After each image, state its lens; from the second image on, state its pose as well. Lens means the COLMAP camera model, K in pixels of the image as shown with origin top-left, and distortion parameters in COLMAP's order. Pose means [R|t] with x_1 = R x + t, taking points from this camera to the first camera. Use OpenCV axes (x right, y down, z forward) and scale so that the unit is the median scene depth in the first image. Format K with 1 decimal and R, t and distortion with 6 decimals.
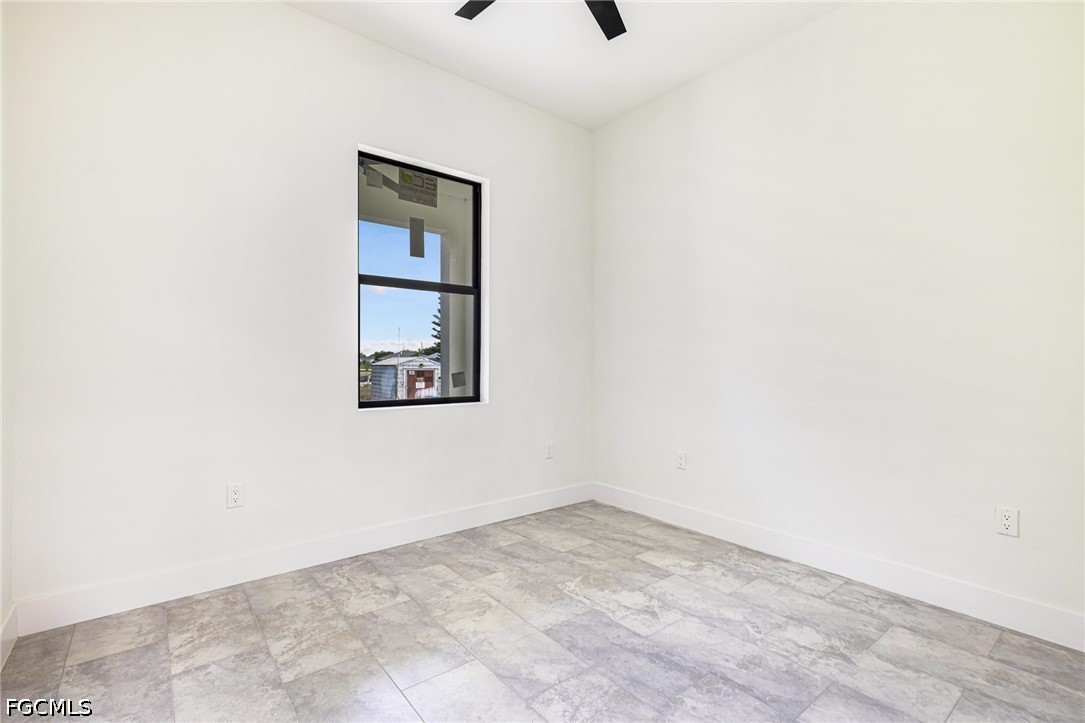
lens RADIAL K [[492.9, 0, 550.4], [0, 492.9, 377.9], [0, 0, 1]] dist [0.002308, 0.000339]
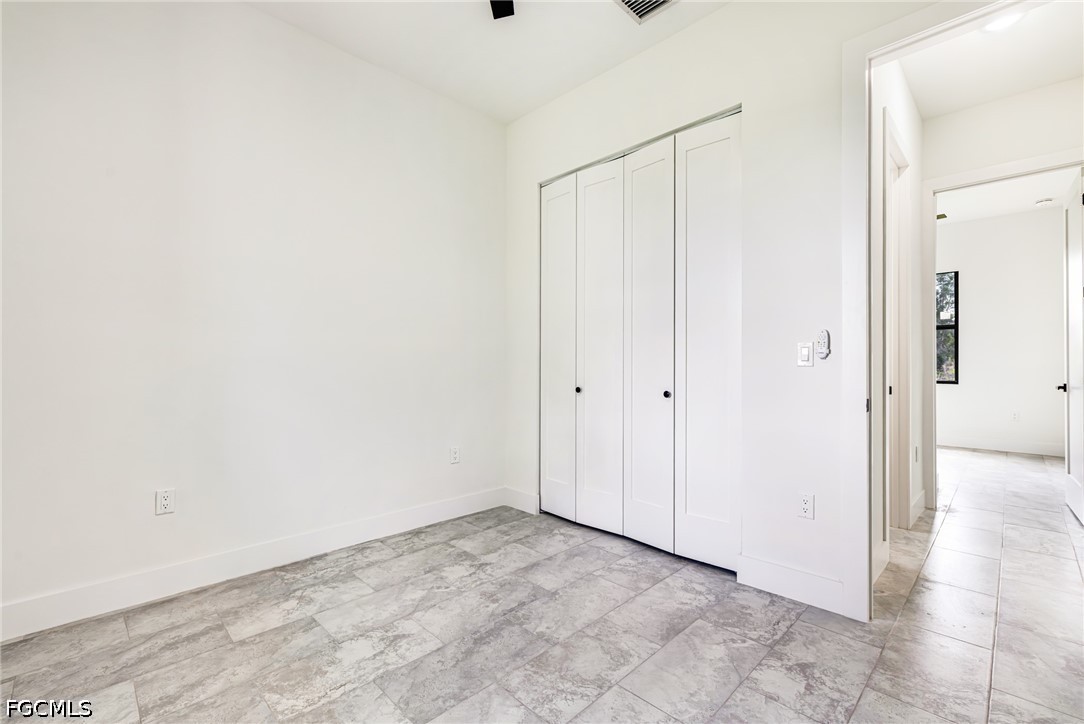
lens RADIAL K [[472.3, 0, 543.2], [0, 472.3, 363.2], [0, 0, 1]] dist [0.002064, -0.000058]
pose [[-0.091995, -0.001348, 0.995759, -0.646235], [0.031960, 0.999480, 0.004306, -0.015332], [-0.995246, 0.032221, -0.091904, 0.769627]]
